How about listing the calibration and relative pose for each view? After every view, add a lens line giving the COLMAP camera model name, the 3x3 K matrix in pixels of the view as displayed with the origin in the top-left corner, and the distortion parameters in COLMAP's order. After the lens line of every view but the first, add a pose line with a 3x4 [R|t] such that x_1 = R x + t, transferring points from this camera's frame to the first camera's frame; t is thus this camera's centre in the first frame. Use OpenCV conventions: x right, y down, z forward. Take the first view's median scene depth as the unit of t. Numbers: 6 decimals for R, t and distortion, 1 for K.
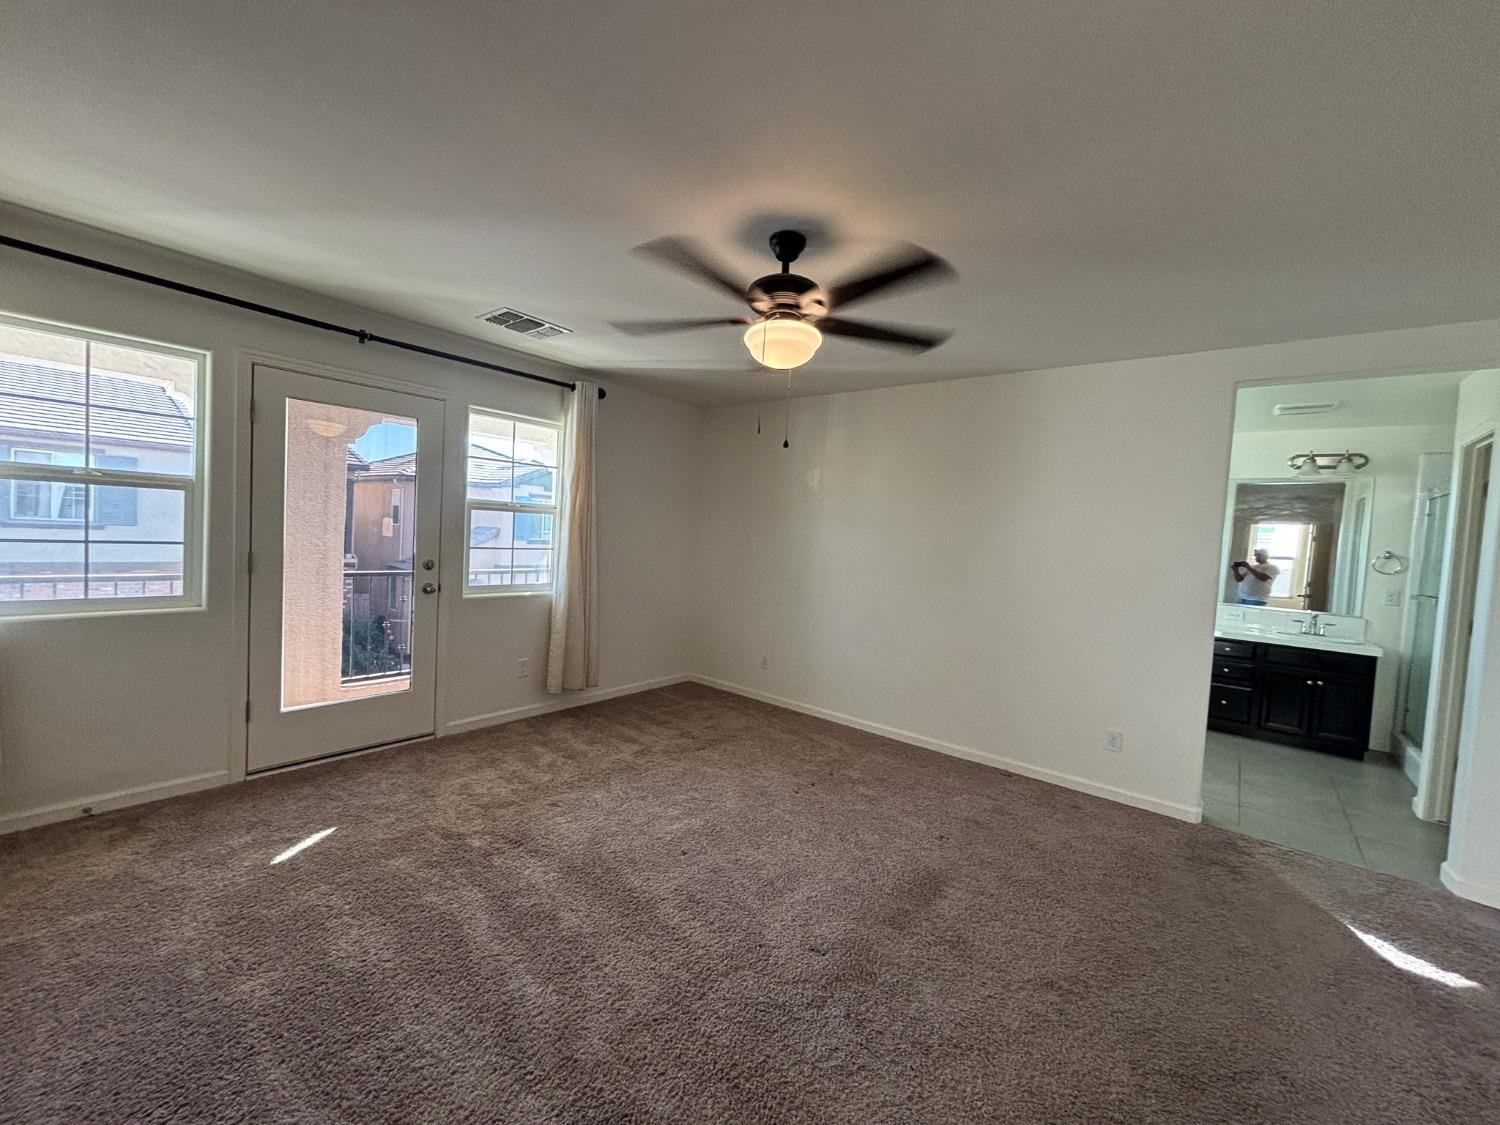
lens RADIAL K [[603.7, 0, 749.7], [0, 603.7, 561.3], [0, 0, 1]] dist [-0.000128, -0.000671]
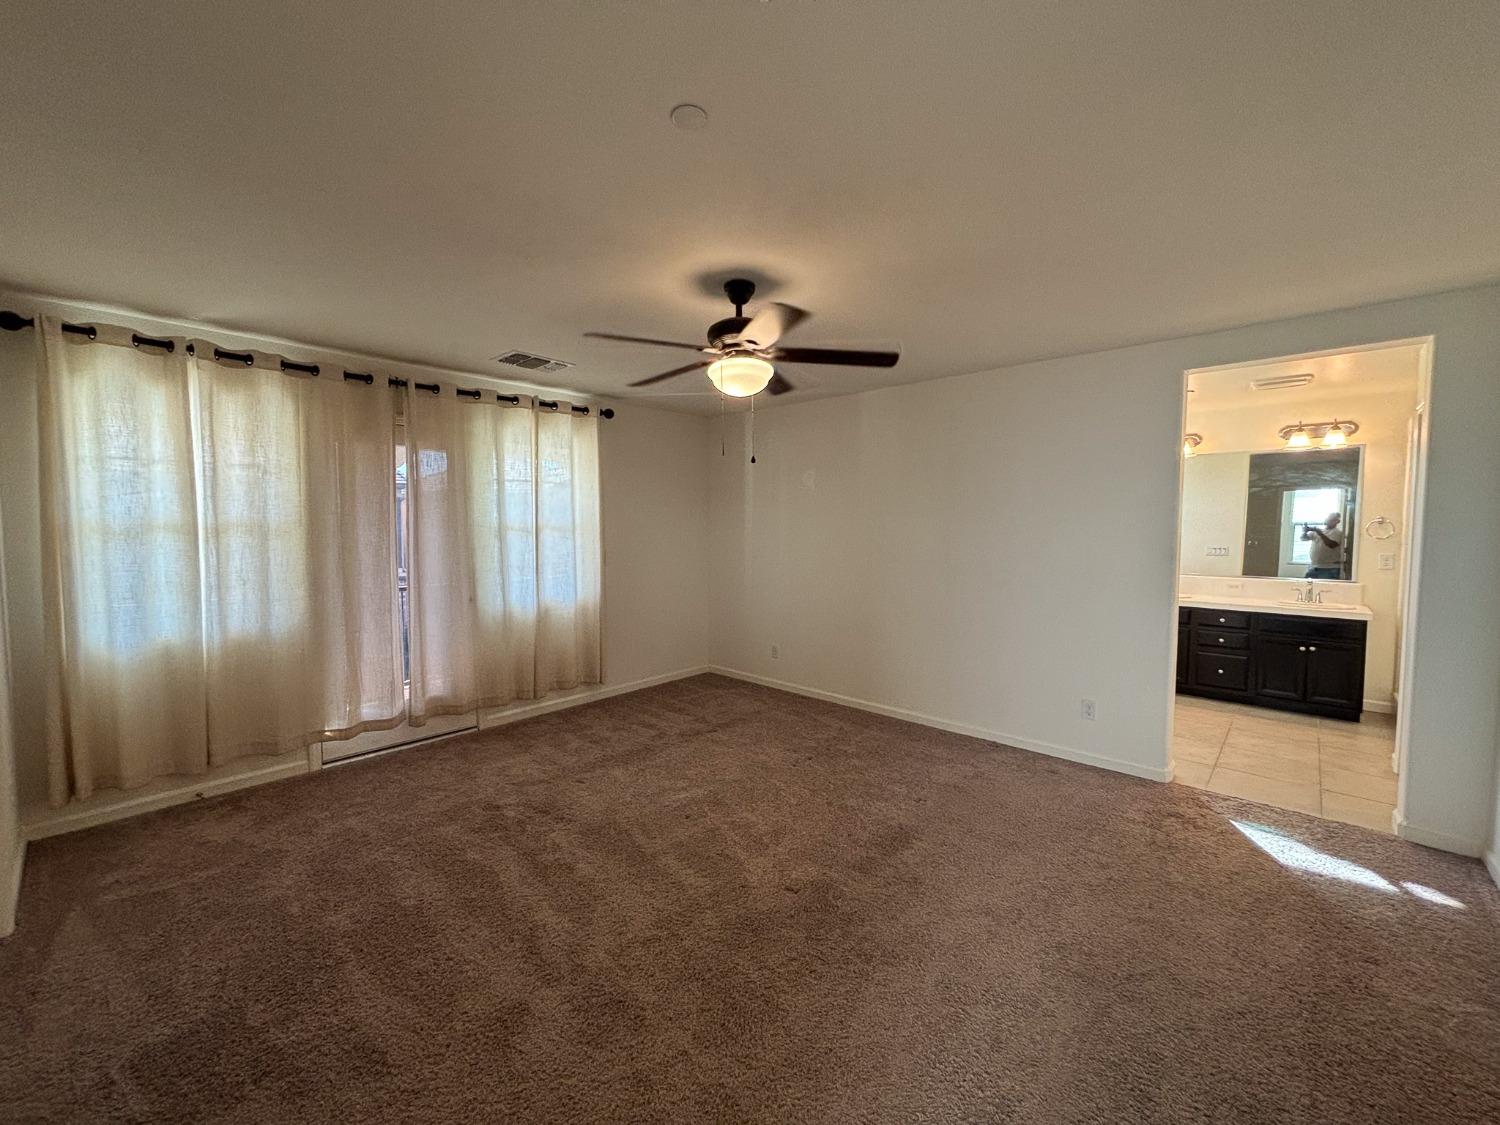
lens RADIAL K [[603.7, 0, 750.3], [0, 603.7, 561.0], [0, 0, 1]] dist [-0.000128, -0.000671]
pose [[0.996756, -0.052130, -0.061320, 0.111773], [0.052784, 0.998565, 0.009096, -0.011547], [0.060758, -0.012303, 0.998077, -0.144940]]
